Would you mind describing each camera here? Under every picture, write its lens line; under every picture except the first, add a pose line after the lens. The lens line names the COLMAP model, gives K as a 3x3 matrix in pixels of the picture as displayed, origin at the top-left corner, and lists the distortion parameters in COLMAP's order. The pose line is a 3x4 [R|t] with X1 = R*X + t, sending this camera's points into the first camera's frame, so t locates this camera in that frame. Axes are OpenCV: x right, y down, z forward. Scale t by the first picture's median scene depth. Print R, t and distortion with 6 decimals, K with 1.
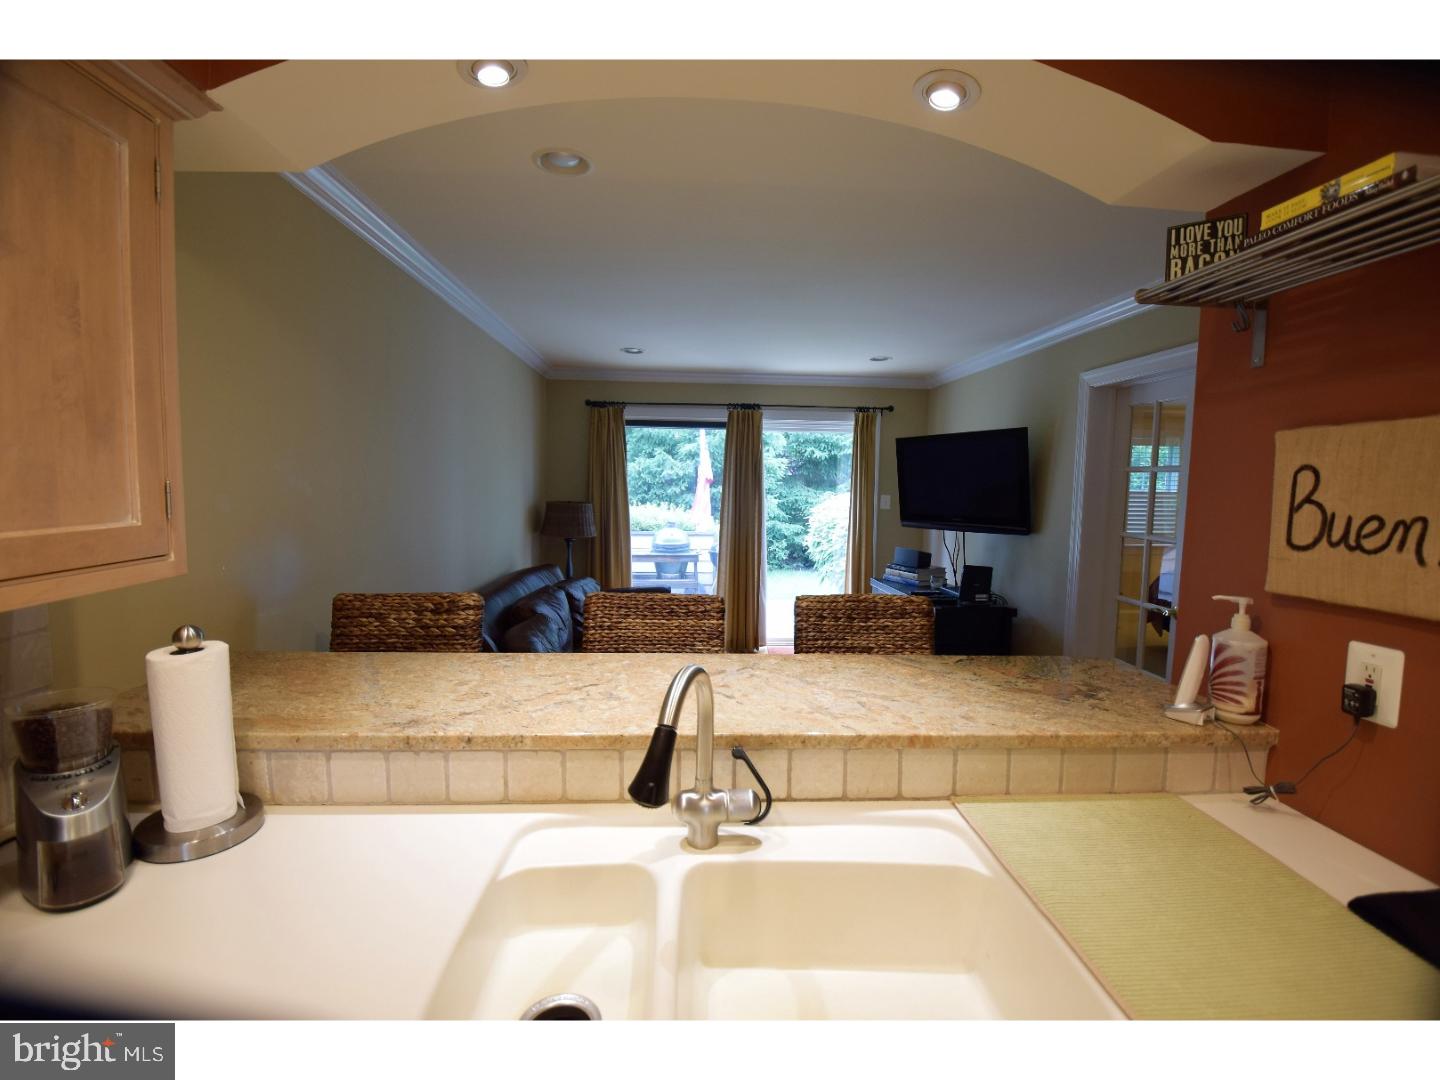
lens RADIAL K [[633.8, 0, 710.0], [0, 633.8, 535.3], [0, 0, 1]] dist [0.001705, -0.018876]
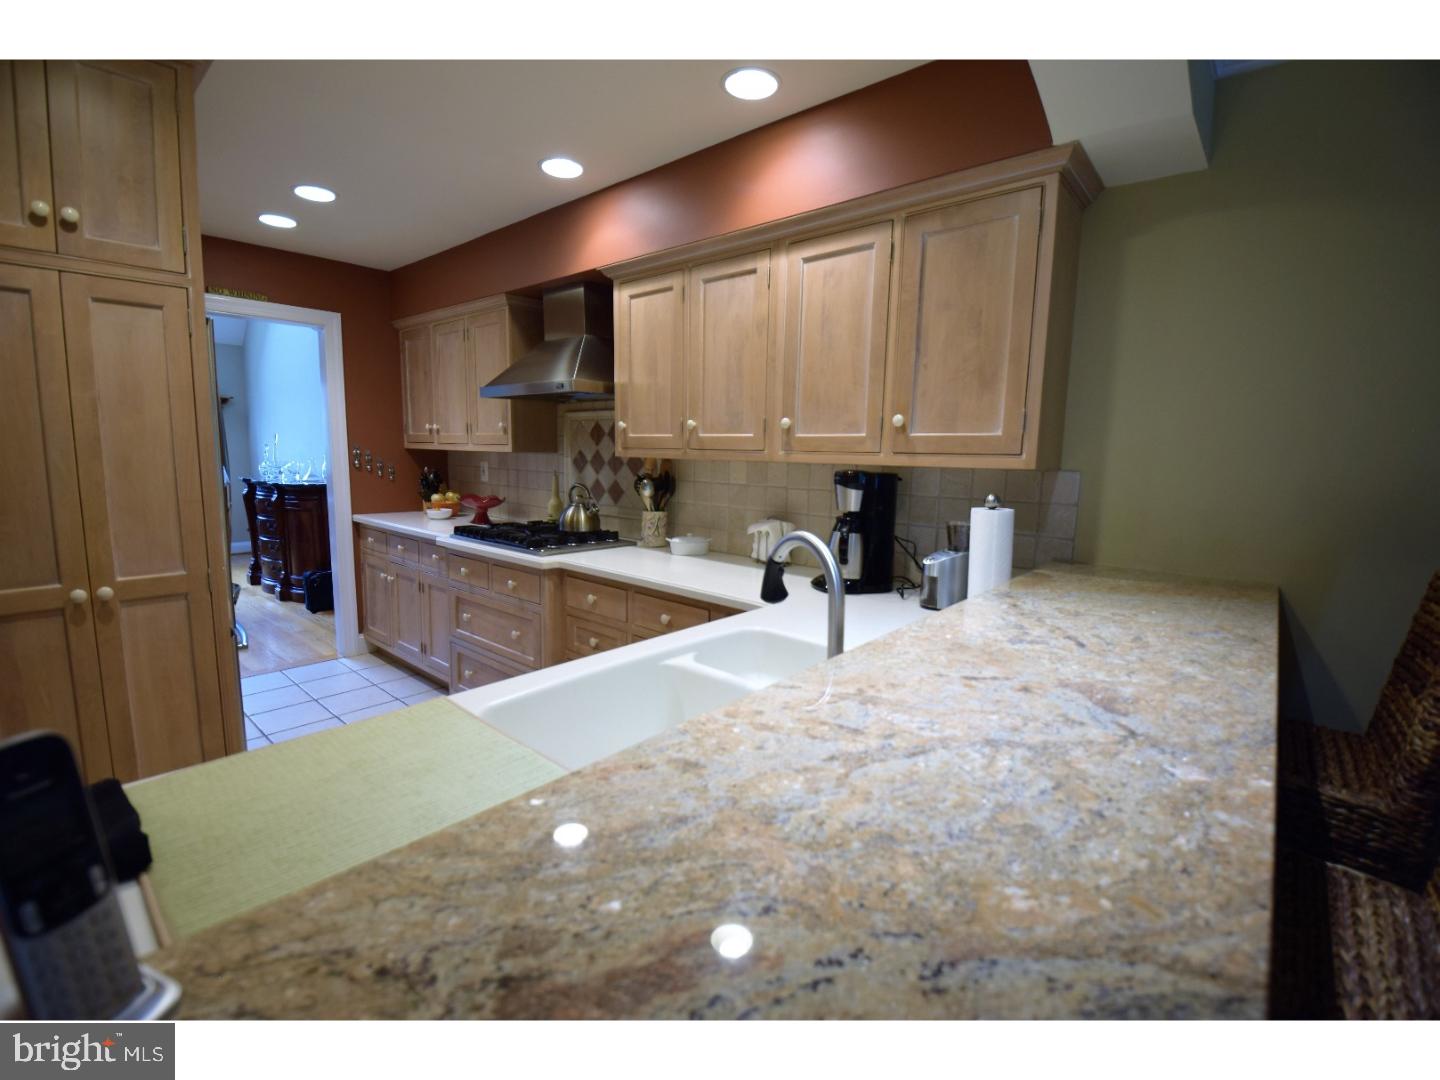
lens RADIAL K [[637.9, 0, 724.6], [0, 637.9, 536.8], [0, 0, 1]] dist [0.014398, -0.029134]
pose [[-0.683800, 0.070318, -0.726273, 0.177981], [-0.093660, 0.978653, 0.182937, 0.001704], [0.723633, 0.193115, -0.662617, 0.314482]]
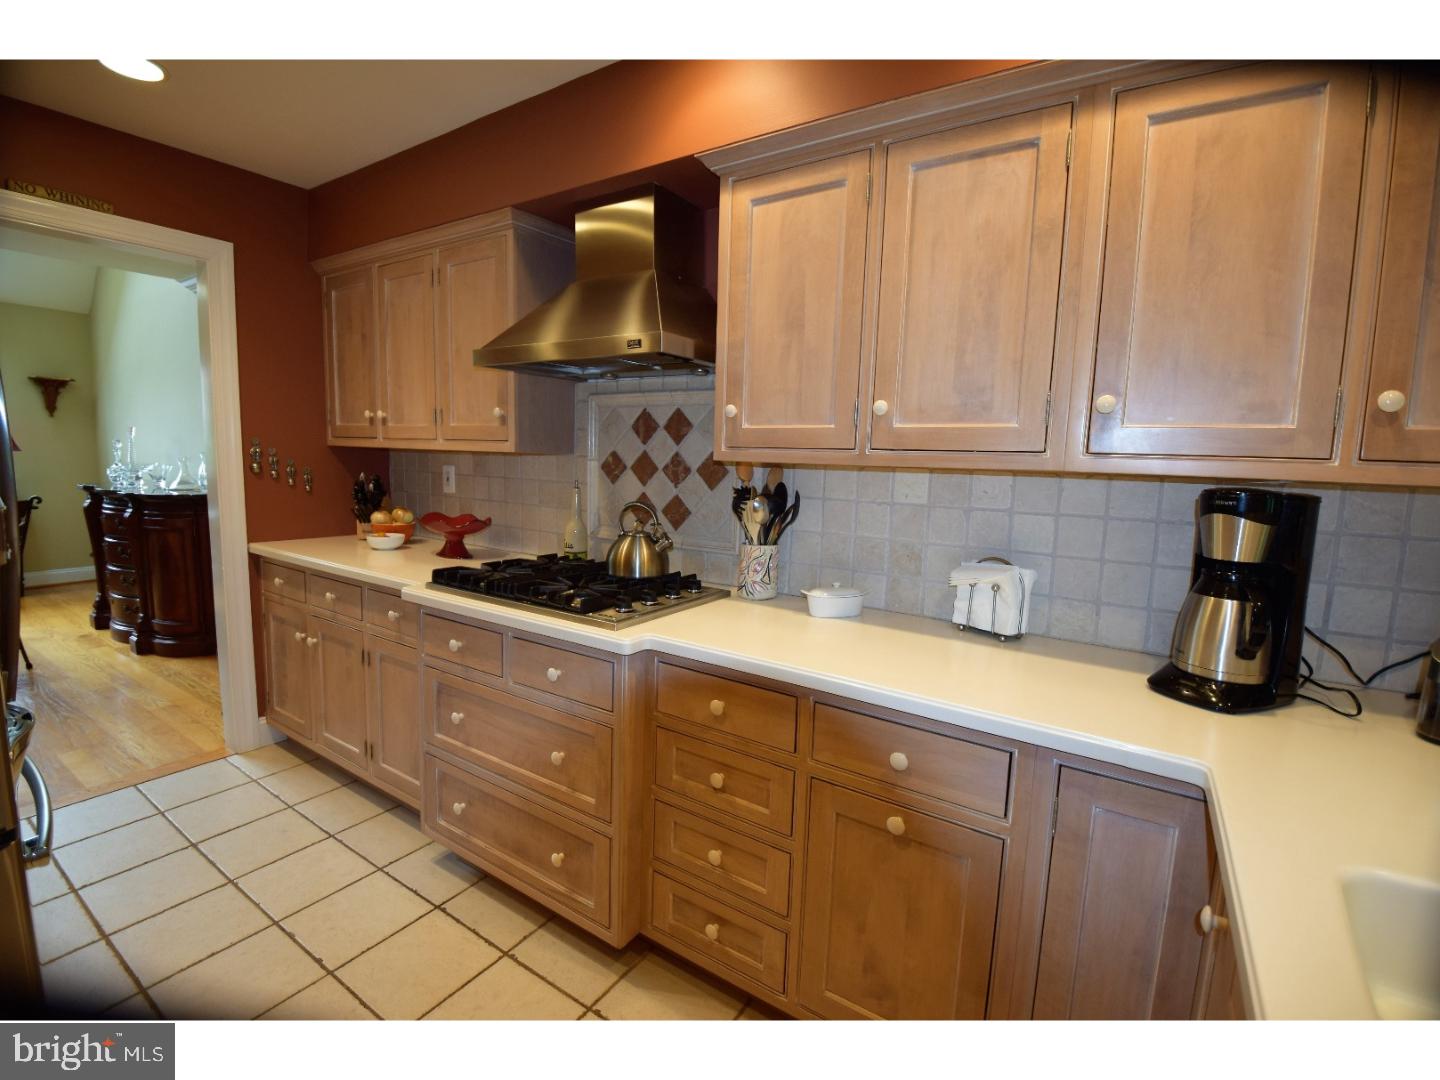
lens RADIAL K [[633.0, 0, 721.2], [0, 633.0, 532.0], [0, 0, 1]] dist [0.002002, -0.018444]
pose [[-0.578434, 0.066299, -0.813031, 0.118599], [-0.108670, 0.981545, 0.157355, 0.026626], [0.808459, 0.179371, -0.560554, 0.075945]]
